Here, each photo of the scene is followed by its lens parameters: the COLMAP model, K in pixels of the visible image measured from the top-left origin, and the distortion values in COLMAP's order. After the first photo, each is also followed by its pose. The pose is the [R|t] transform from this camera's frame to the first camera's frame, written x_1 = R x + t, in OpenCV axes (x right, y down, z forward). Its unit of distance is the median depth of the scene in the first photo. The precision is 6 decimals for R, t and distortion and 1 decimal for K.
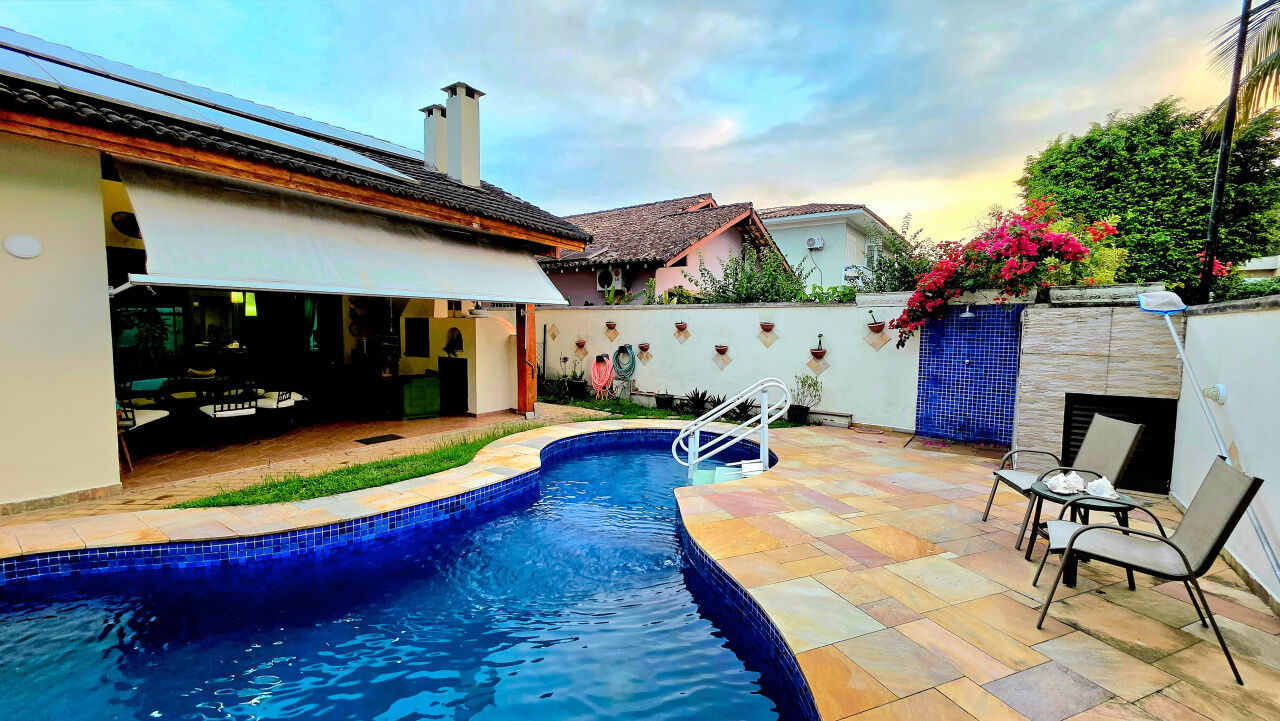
lens RADIAL K [[511.1, 0, 638.2], [0, 511.1, 358.7], [0, 0, 1]] dist [0.001402, -0.000310]
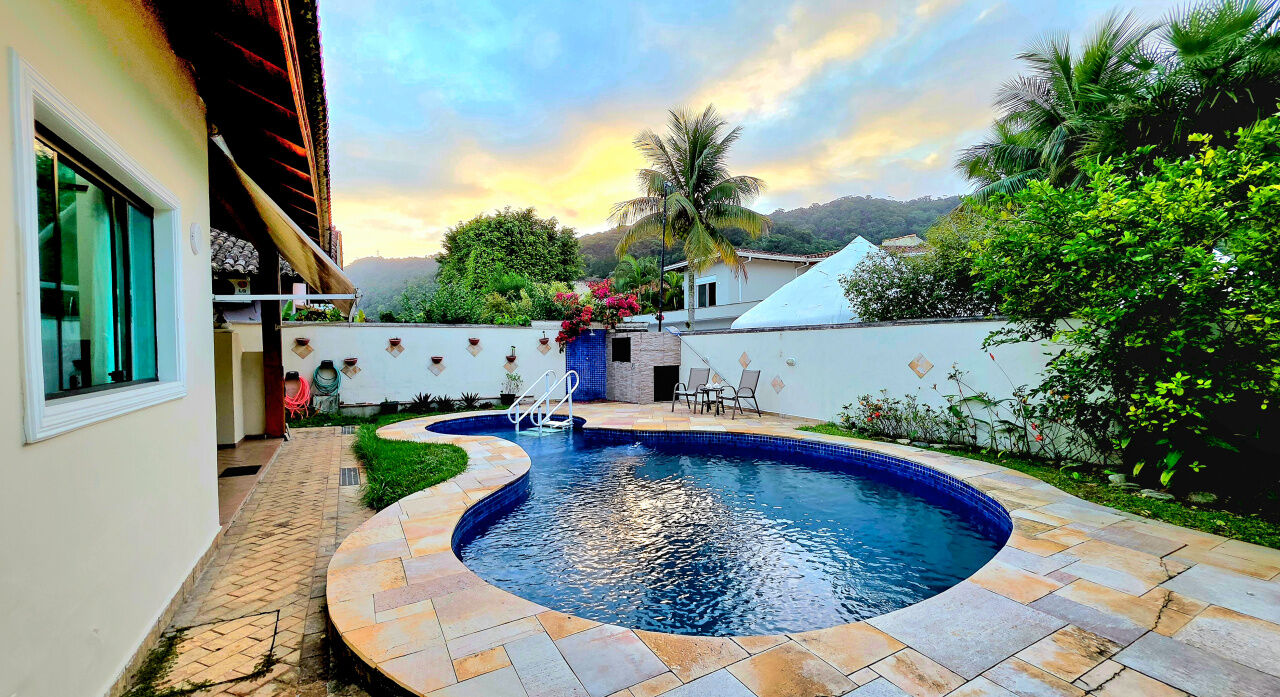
lens RADIAL K [[519.2, 0, 636.2], [0, 519.2, 361.2], [0, 0, 1]] dist [-0.000820, -0.000038]
pose [[0.415853, -0.036081, 0.908716, -0.844072], [0.068835, 0.997595, 0.008110, 0.009521], [-0.906823, 0.059179, 0.417337, 0.016670]]
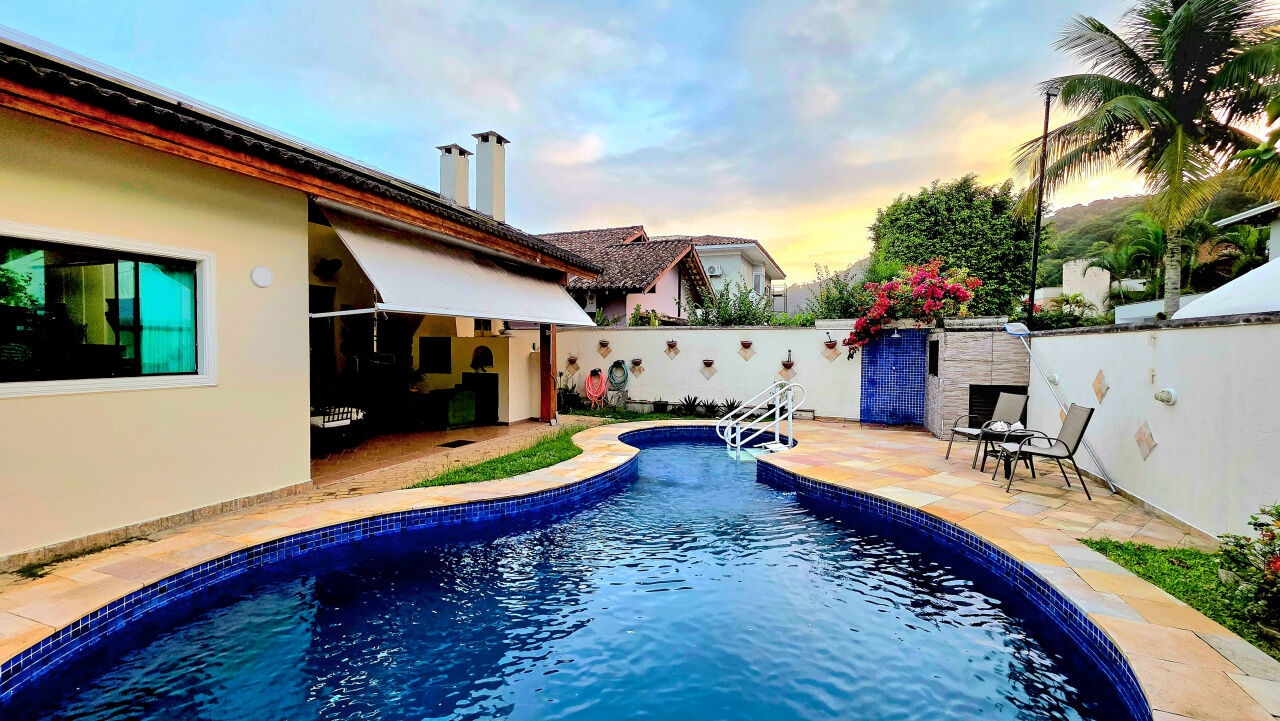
lens RADIAL K [[521.1, 0, 637.7], [0, 521.1, 357.9], [0, 0, 1]] dist [-0.000081, -0.000025]
pose [[0.968463, -0.008566, 0.249008, -0.333902], [0.018259, 0.999162, -0.036643, 0.013750], [-0.248486, 0.040034, 0.967808, -0.189798]]
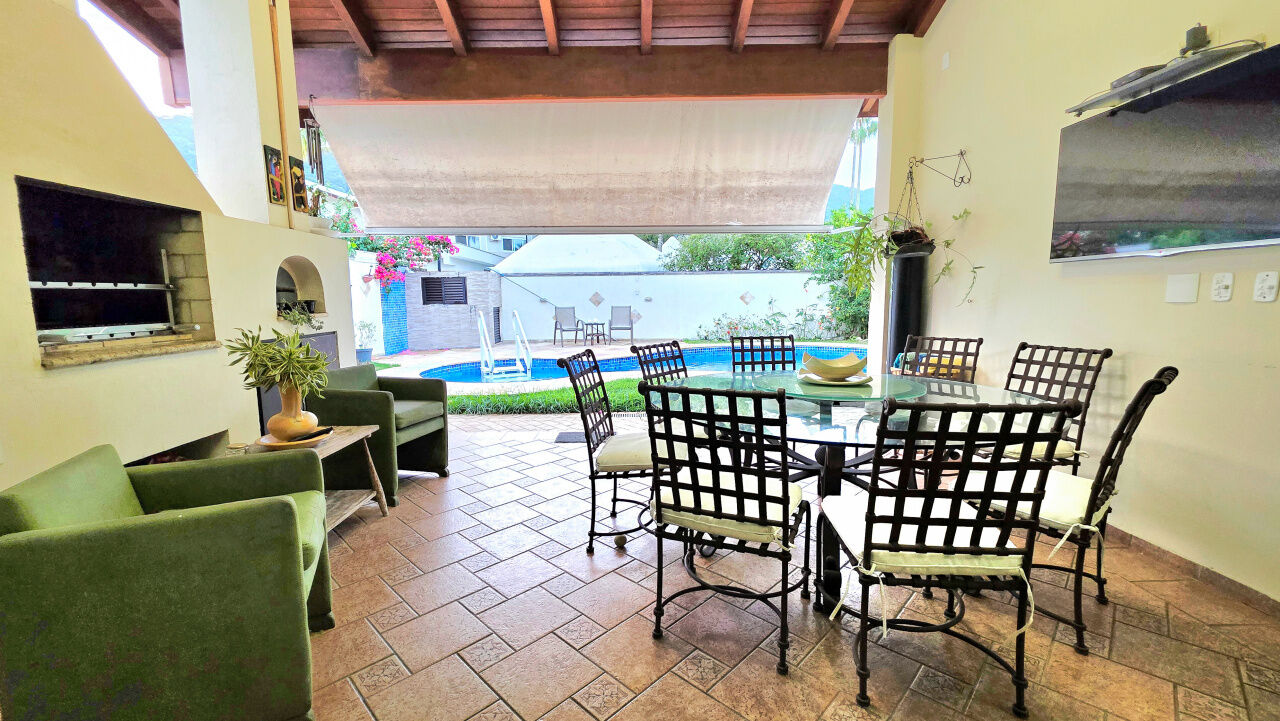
lens RADIAL K [[511.1, 0, 638.2], [0, 511.1, 358.7], [0, 0, 1]] dist [0.001402, -0.000310]
pose [[-0.604127, -0.101374, 0.790414, -0.866094], [0.056048, 0.984014, 0.169043, -0.036995], [-0.794915, 0.146424, -0.588787, 1.092496]]
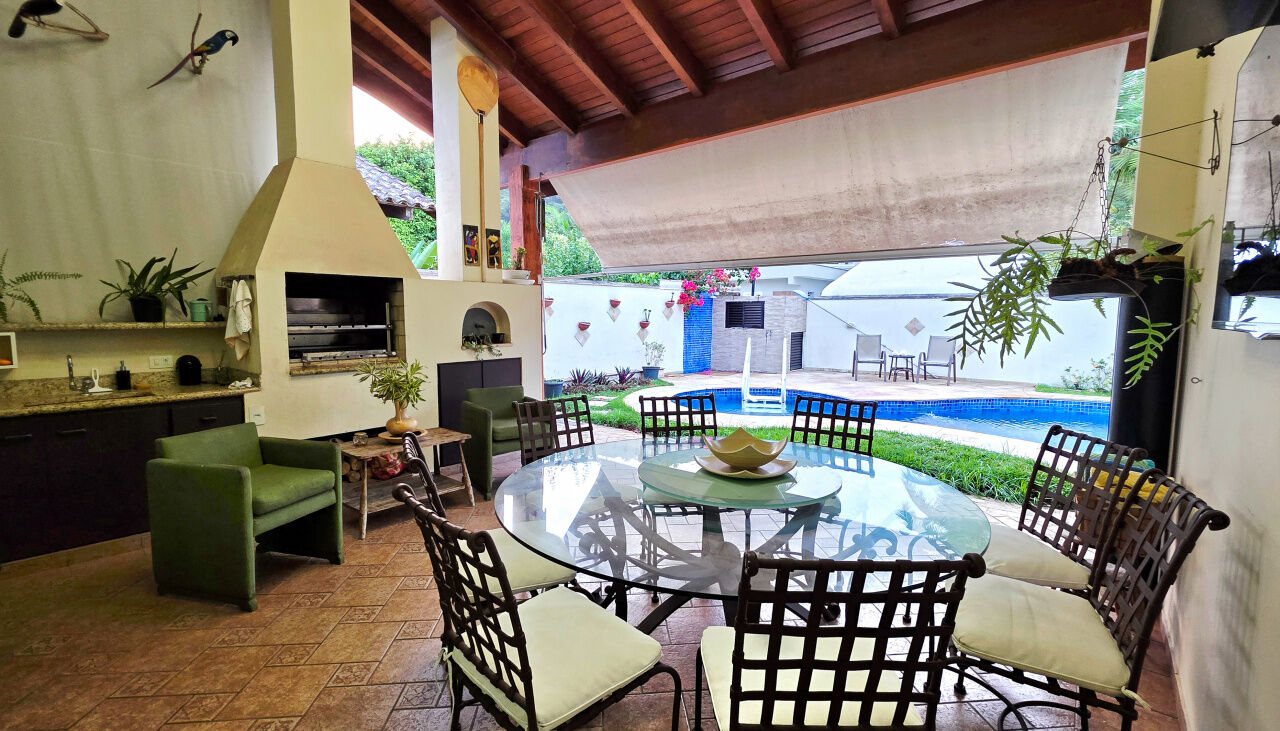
lens RADIAL K [[545.6, 0, 660.0], [0, 545.6, 361.6], [0, 0, 1]] dist [0.001166, -0.000120]
pose [[0.043517, -0.099962, 0.994039, -0.953292], [0.060777, 0.993404, 0.097238, -0.045104], [-0.997202, 0.056183, 0.049305, 0.845860]]
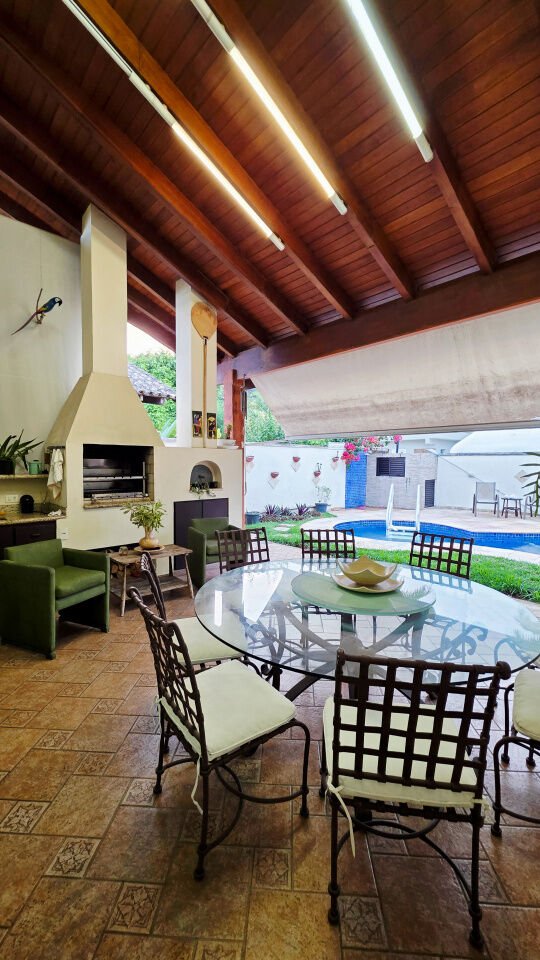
lens RADIAL K [[383.3, 0, 276.4], [0, 383.3, 480.6], [0, 0, 1]] dist [0.001402, -0.000310]
pose [[0.191120, -0.056351, 0.979948, -0.960894], [0.060231, 0.997143, 0.045592, -0.052716], [-0.979717, 0.050310, 0.193968, 0.826865]]
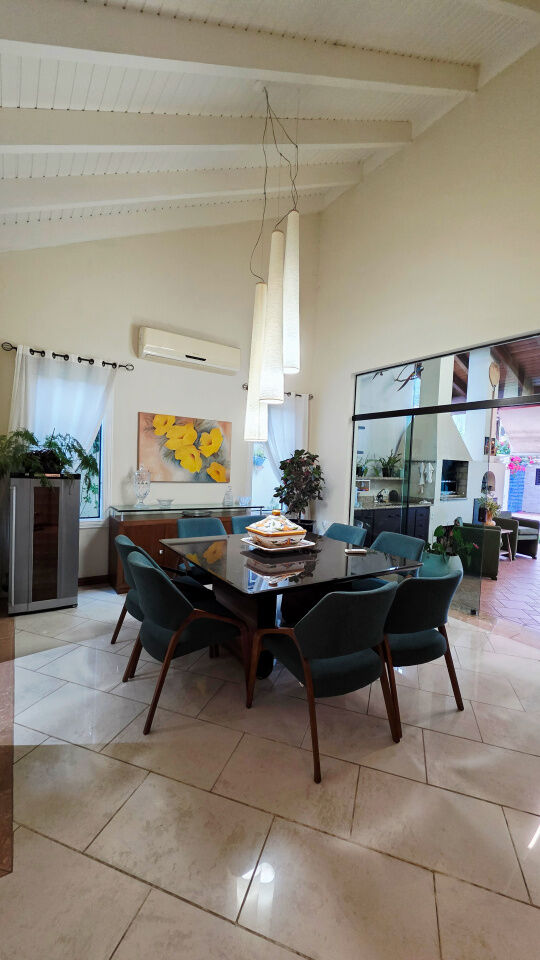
lens RADIAL K [[388.7, 0, 268.7], [0, 388.7, 481.2], [0, 0, 1]] dist [0.000951, -0.000141]
pose [[0.343246, -0.043375, 0.938243, -1.396741], [0.026526, 0.998982, 0.036479, -0.086790], [-0.938871, 0.012366, 0.344048, 1.226898]]
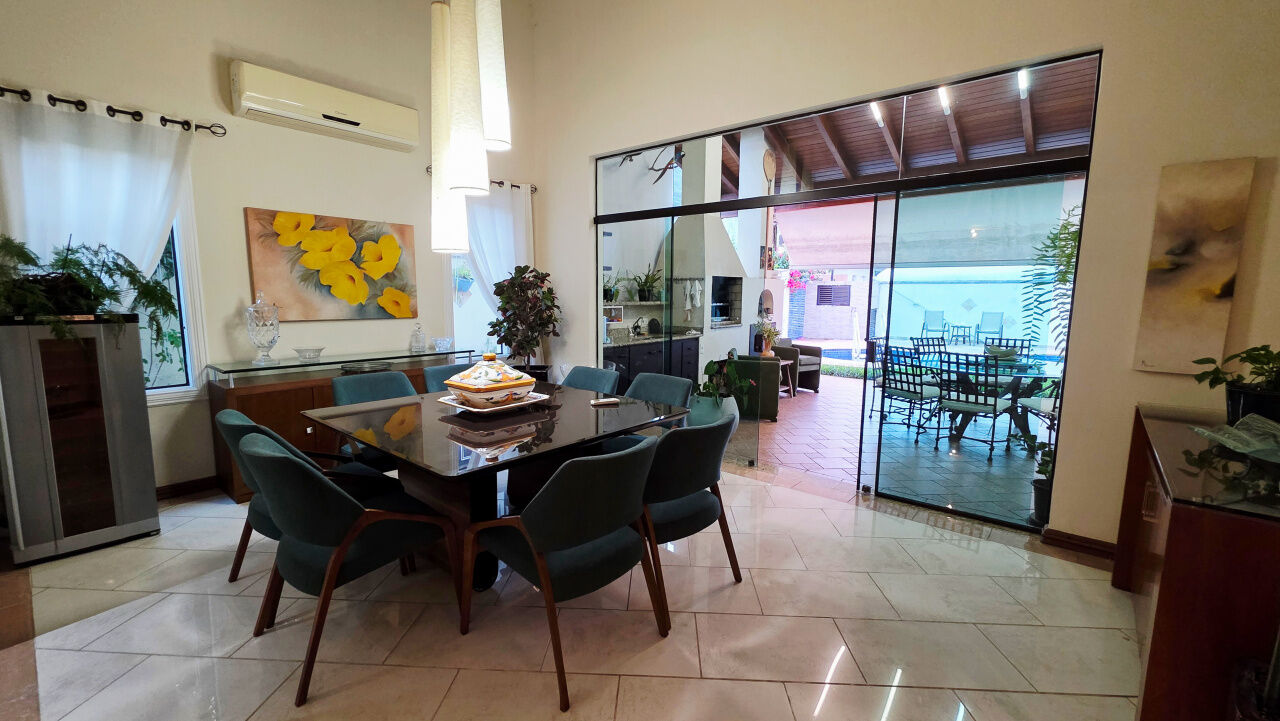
lens RADIAL K [[531.7, 0, 640.6], [0, 531.7, 360.9], [0, 0, 1]] dist [0.000395, -0.000441]
pose [[0.067088, -0.141881, 0.987608, -1.386380], [0.059207, 0.988660, 0.138011, -0.082552], [-0.995989, 0.049215, 0.074727, 1.222592]]
